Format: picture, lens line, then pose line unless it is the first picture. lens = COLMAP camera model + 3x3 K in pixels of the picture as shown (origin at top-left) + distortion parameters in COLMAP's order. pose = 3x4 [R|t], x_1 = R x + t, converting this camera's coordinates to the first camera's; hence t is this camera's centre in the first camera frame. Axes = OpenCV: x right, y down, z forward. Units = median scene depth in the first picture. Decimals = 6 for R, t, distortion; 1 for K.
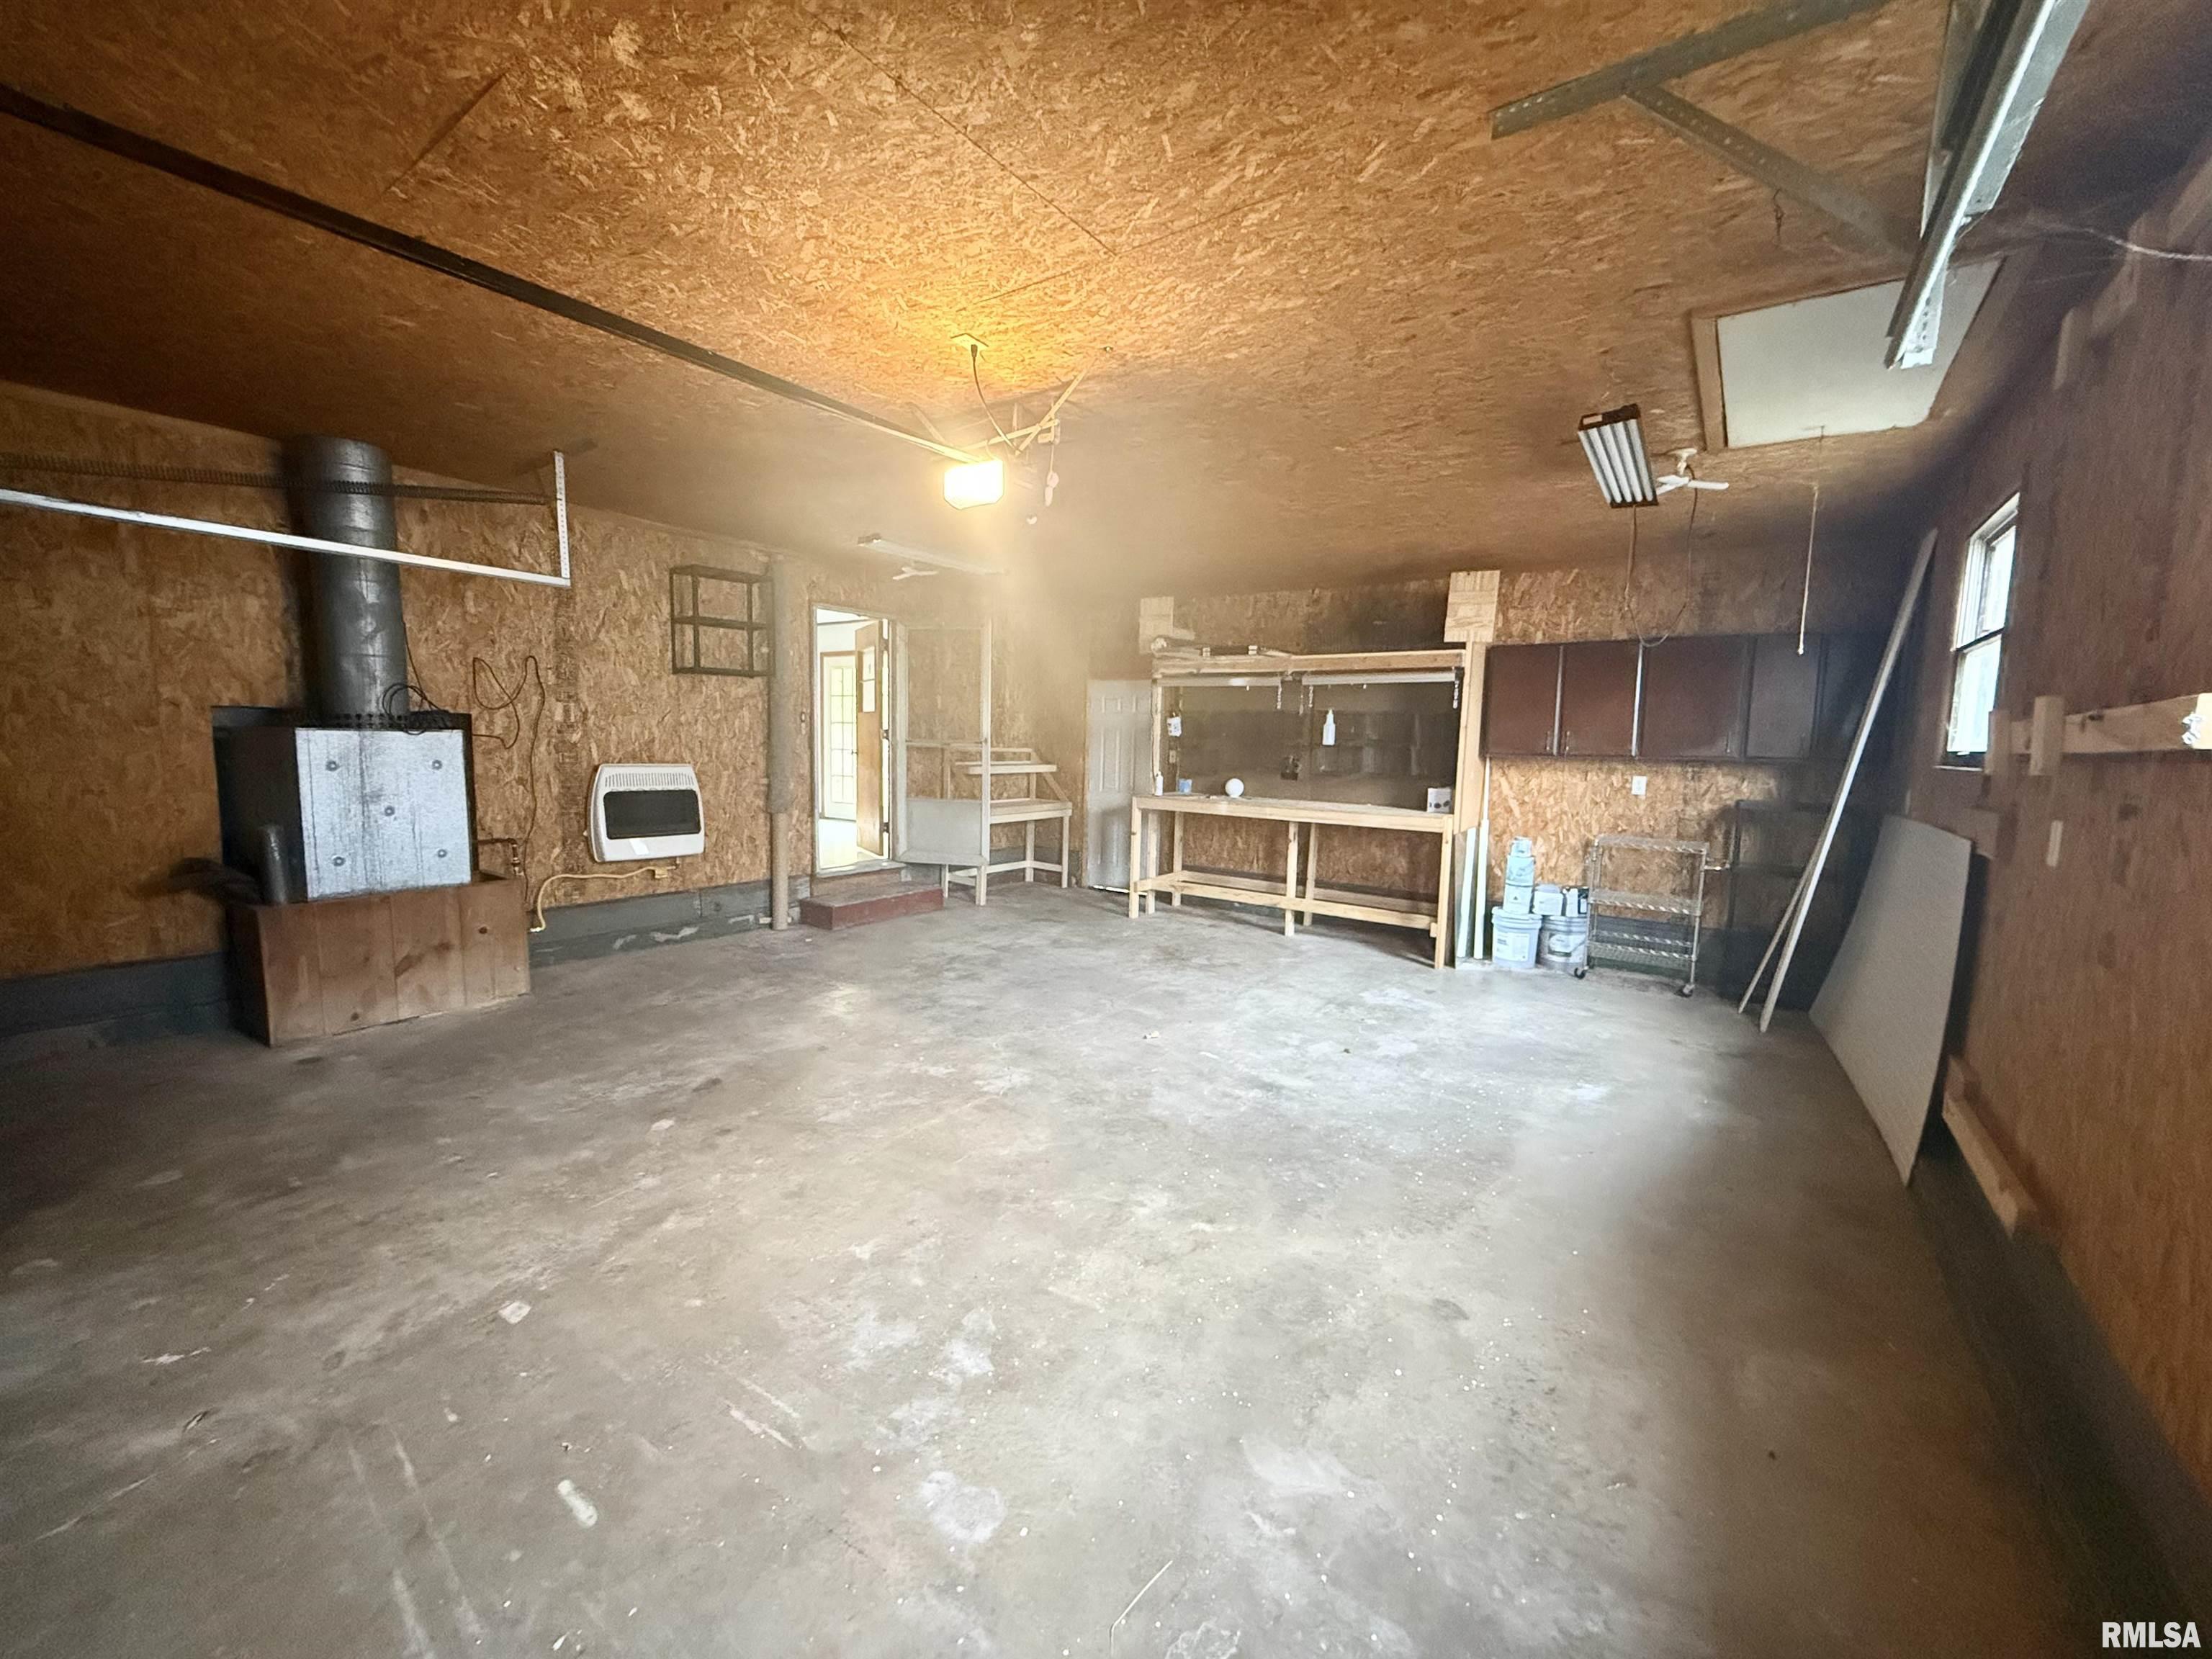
lens RADIAL K [[880.3, 0, 1099.7], [0, 880.3, 833.9], [0, 0, 1]] dist [0.000857, -0.000082]
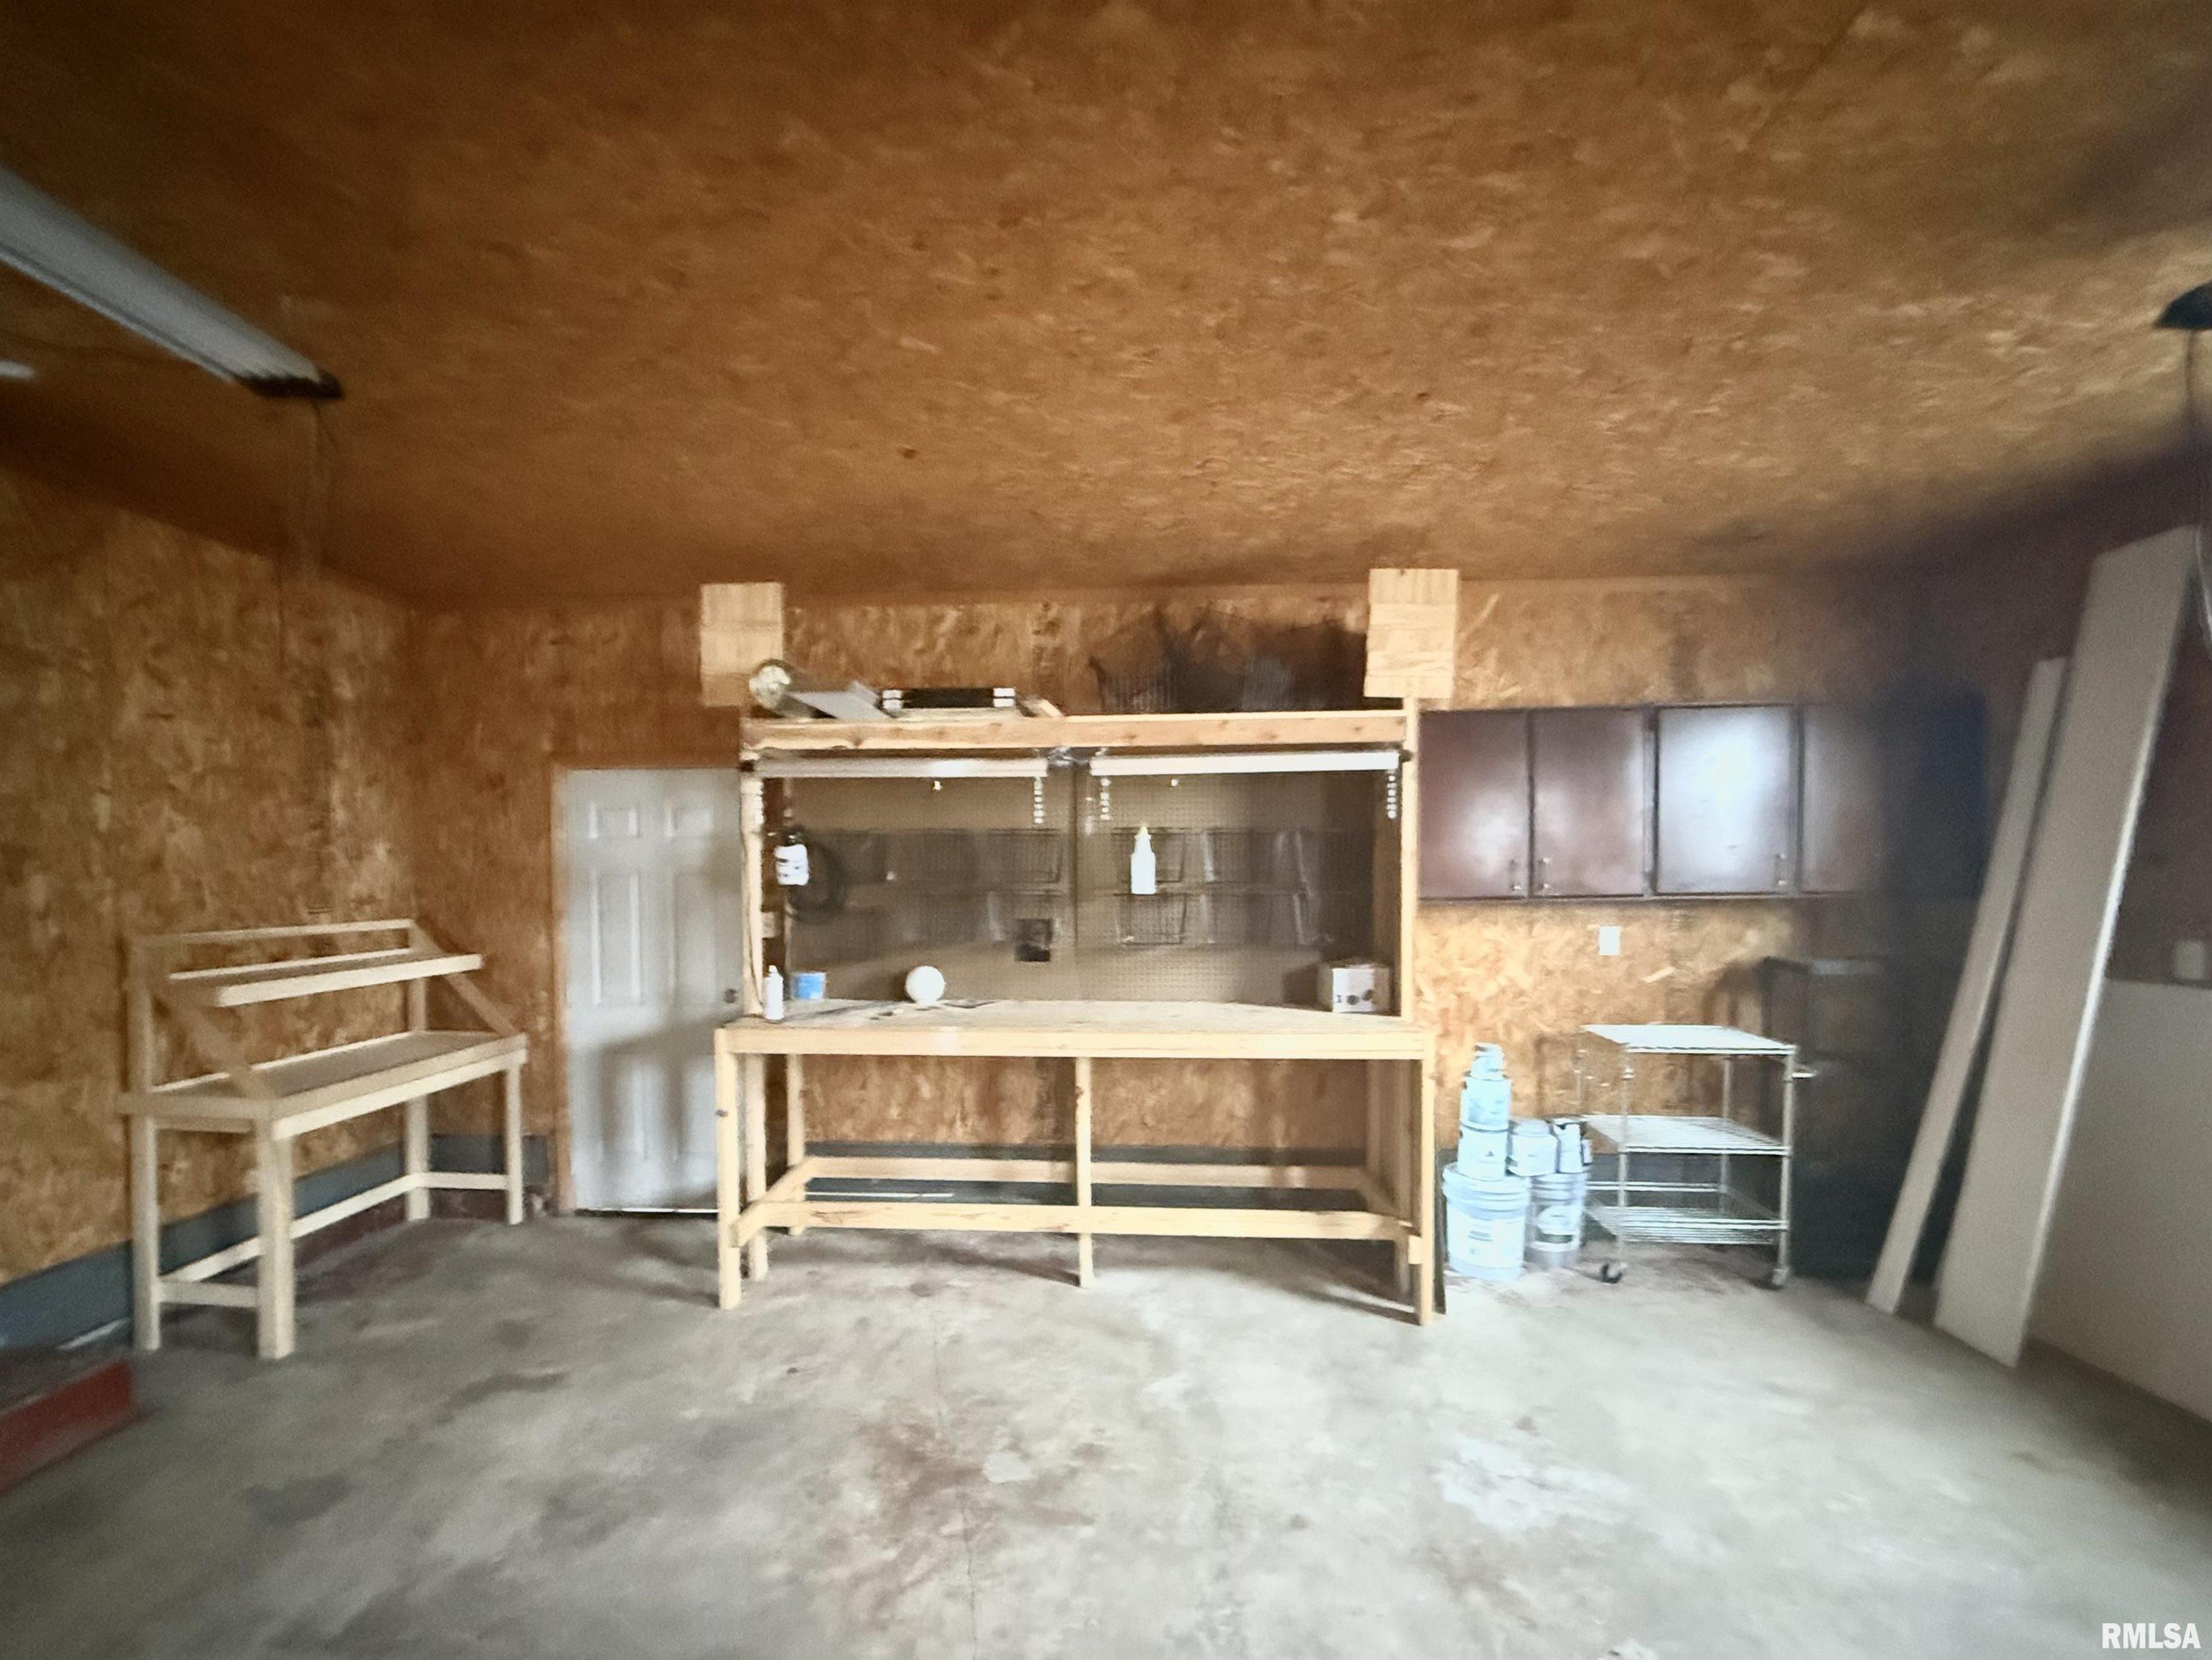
lens RADIAL K [[899.3, 0, 1050.3], [0, 899.3, 890.4], [0, 0, 1]] dist [-0.002921, -0.000353]
pose [[0.846854, -0.045449, 0.529880, -0.054624], [0.084197, 0.995234, -0.049201, -0.078345], [-0.525118, 0.086280, 0.846644, 0.561518]]
